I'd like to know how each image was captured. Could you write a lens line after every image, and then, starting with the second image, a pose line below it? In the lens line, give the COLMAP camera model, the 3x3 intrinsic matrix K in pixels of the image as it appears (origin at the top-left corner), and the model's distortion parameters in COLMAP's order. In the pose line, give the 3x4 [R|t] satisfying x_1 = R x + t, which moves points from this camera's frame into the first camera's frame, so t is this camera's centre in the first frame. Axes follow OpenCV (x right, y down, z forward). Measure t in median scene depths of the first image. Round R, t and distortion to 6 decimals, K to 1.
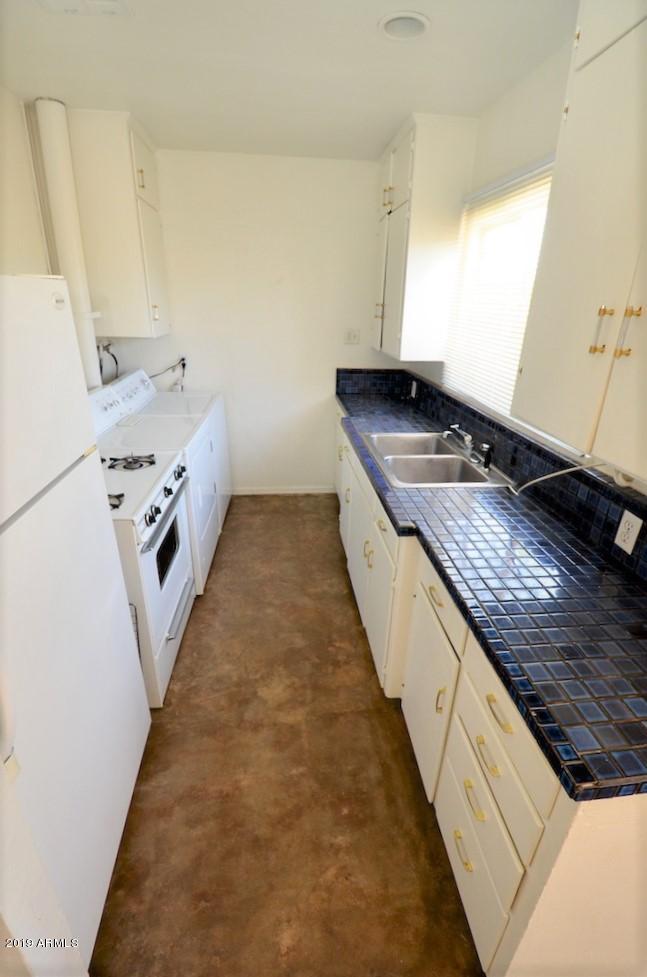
lens RADIAL K [[444.7, 0, 336.4], [0, 444.7, 489.6], [0, 0, 1]] dist [0.013233, -0.024278]
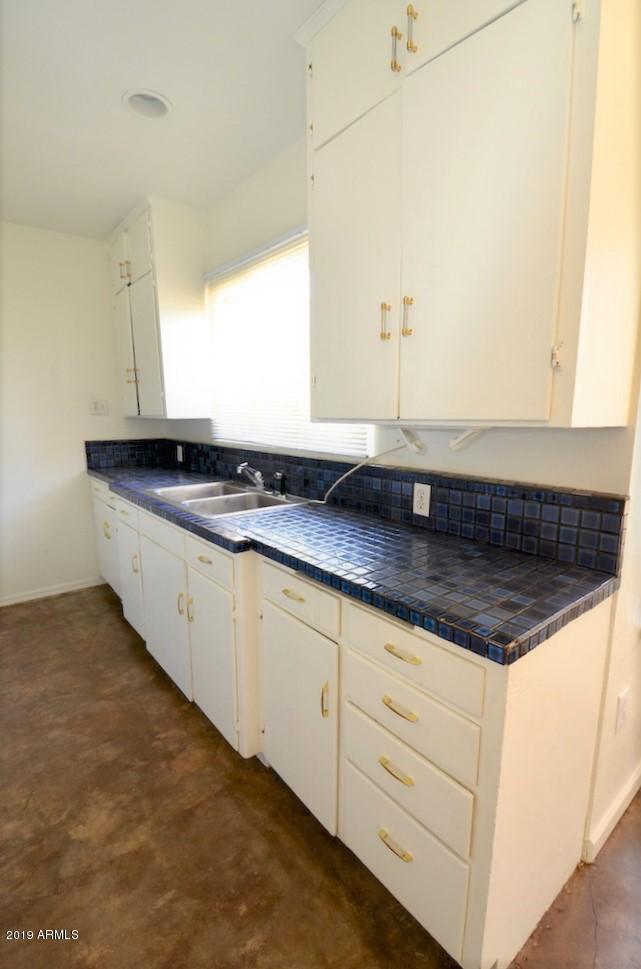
lens RADIAL K [[441.1, 0, 333.3], [0, 441.1, 485.6], [0, 0, 1]] dist [0.013233, -0.024278]
pose [[0.832761, -0.122248, 0.539967, -0.135039], [0.239793, 0.958730, -0.152763, 0.124850], [-0.499007, 0.256695, 0.827707, 0.069489]]
